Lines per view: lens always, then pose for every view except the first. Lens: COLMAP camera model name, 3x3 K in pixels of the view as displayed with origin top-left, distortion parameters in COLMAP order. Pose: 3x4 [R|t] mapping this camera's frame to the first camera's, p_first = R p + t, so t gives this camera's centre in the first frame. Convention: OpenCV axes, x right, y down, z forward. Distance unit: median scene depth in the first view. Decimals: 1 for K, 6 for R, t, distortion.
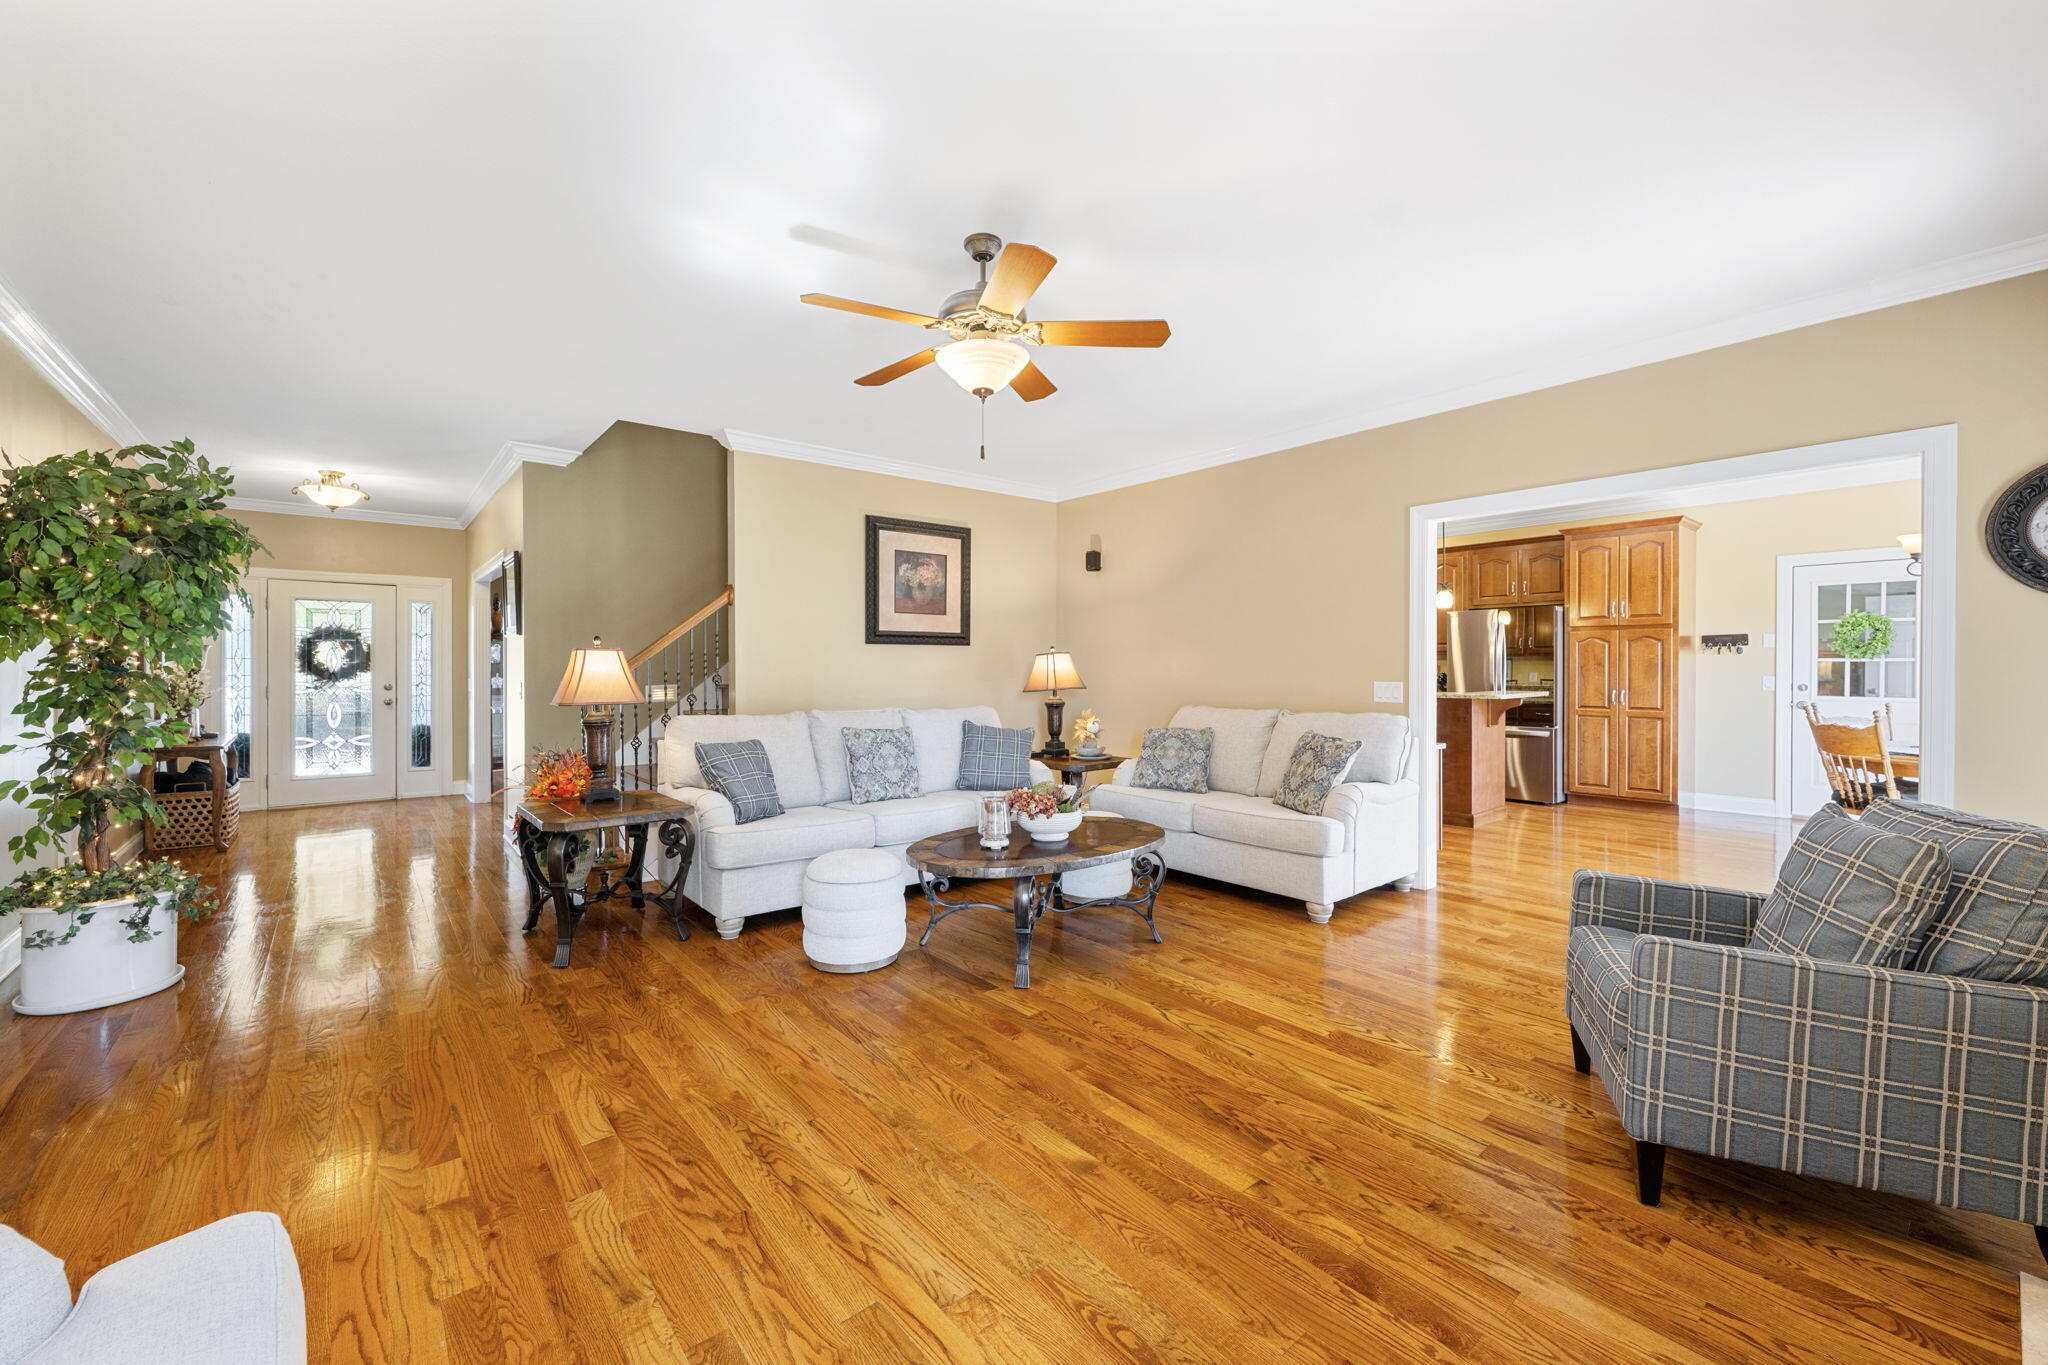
lens RADIAL K [[810.0, 0, 1017.9], [0, 810.0, 672.7], [0, 0, 1]] dist [0.000259, 0.000122]
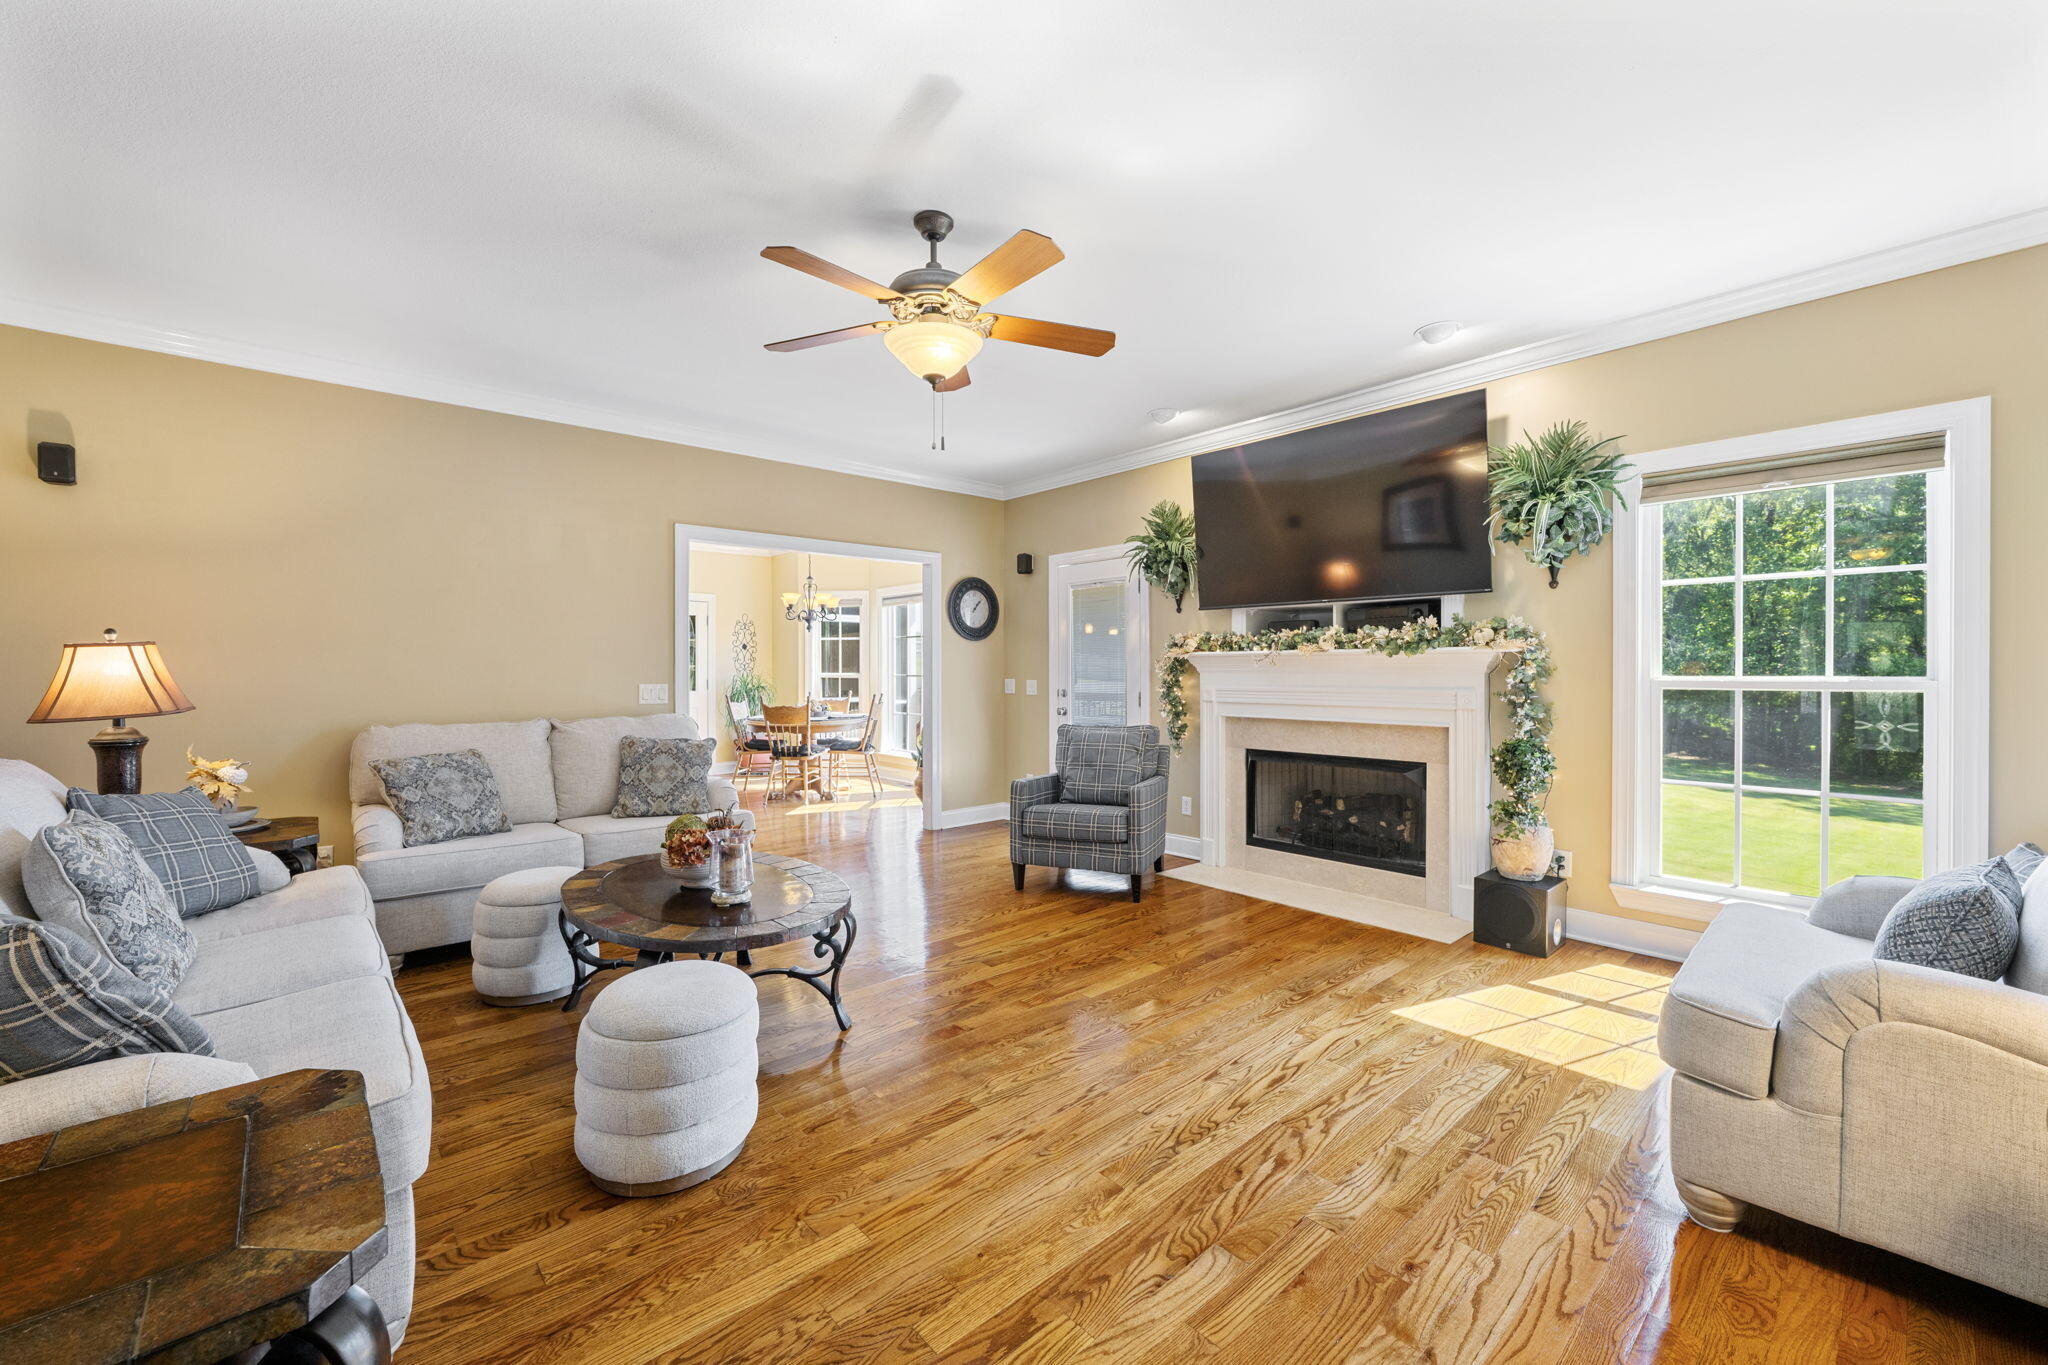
lens RADIAL K [[810.0, 0, 1013.4], [0, 810.0, 674.9], [0, 0, 1]] dist [0.000259, 0.000122]
pose [[-0.029760, -0.003529, 0.999551, -1.144673], [0.009621, 0.999946, 0.003817, -0.000008], [-0.999511, 0.009731, -0.029724, 1.079243]]
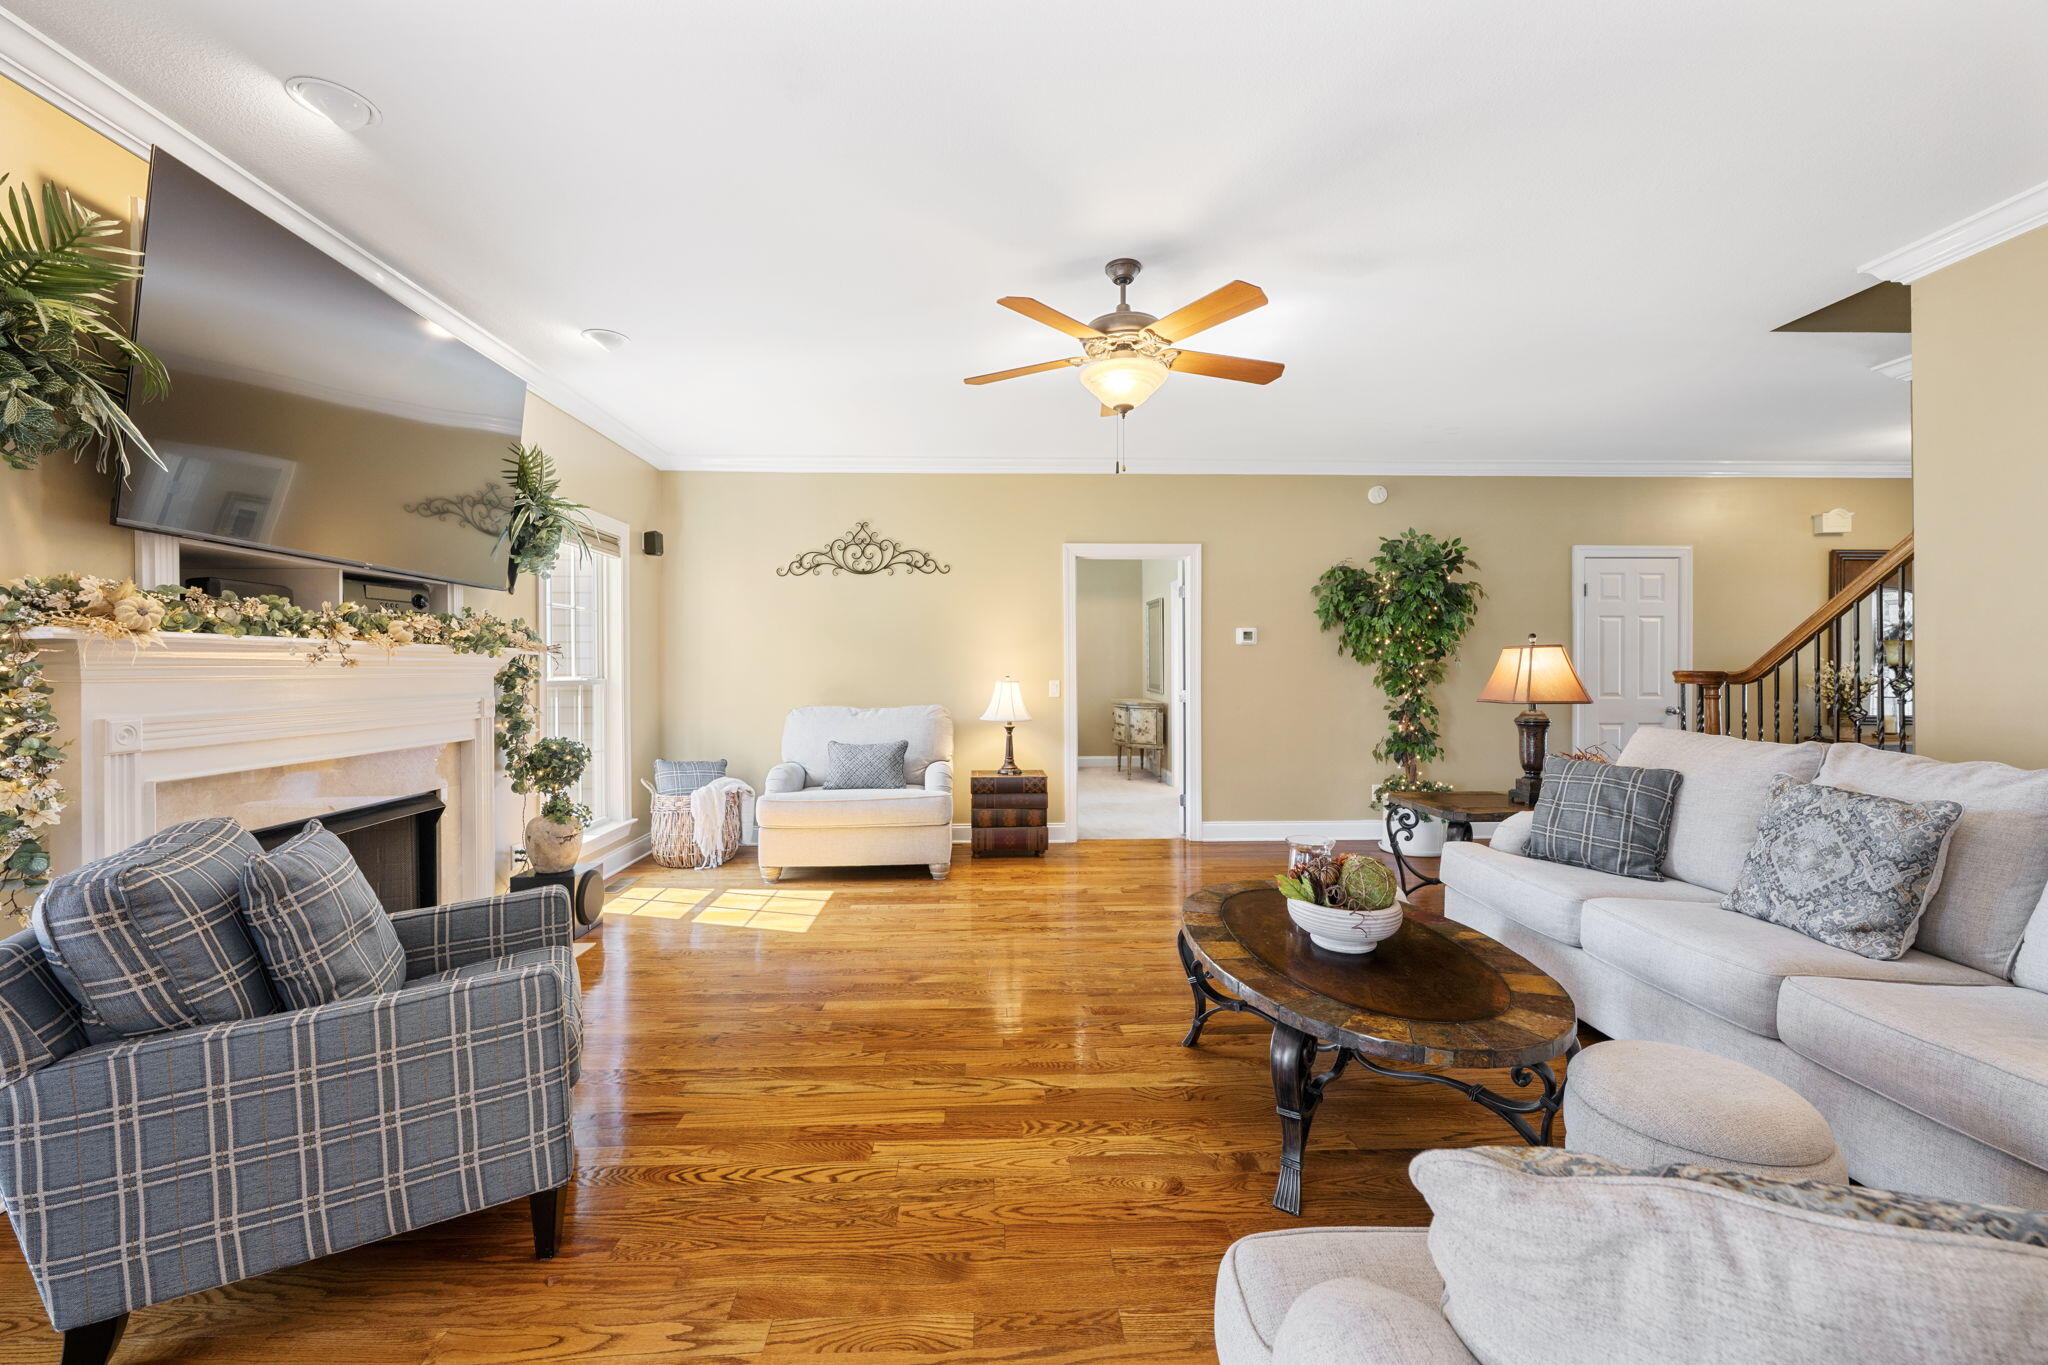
lens RADIAL K [[810.0, 0, 1022.9], [0, 810.0, 681.3], [0, 0, 1]] dist [0.000259, 0.000122]
pose [[-0.603697, 0.013480, -0.797100, 1.016628], [-0.003184, 0.999808, 0.019319, -0.013578], [0.797207, 0.014201, -0.603539, 1.766060]]
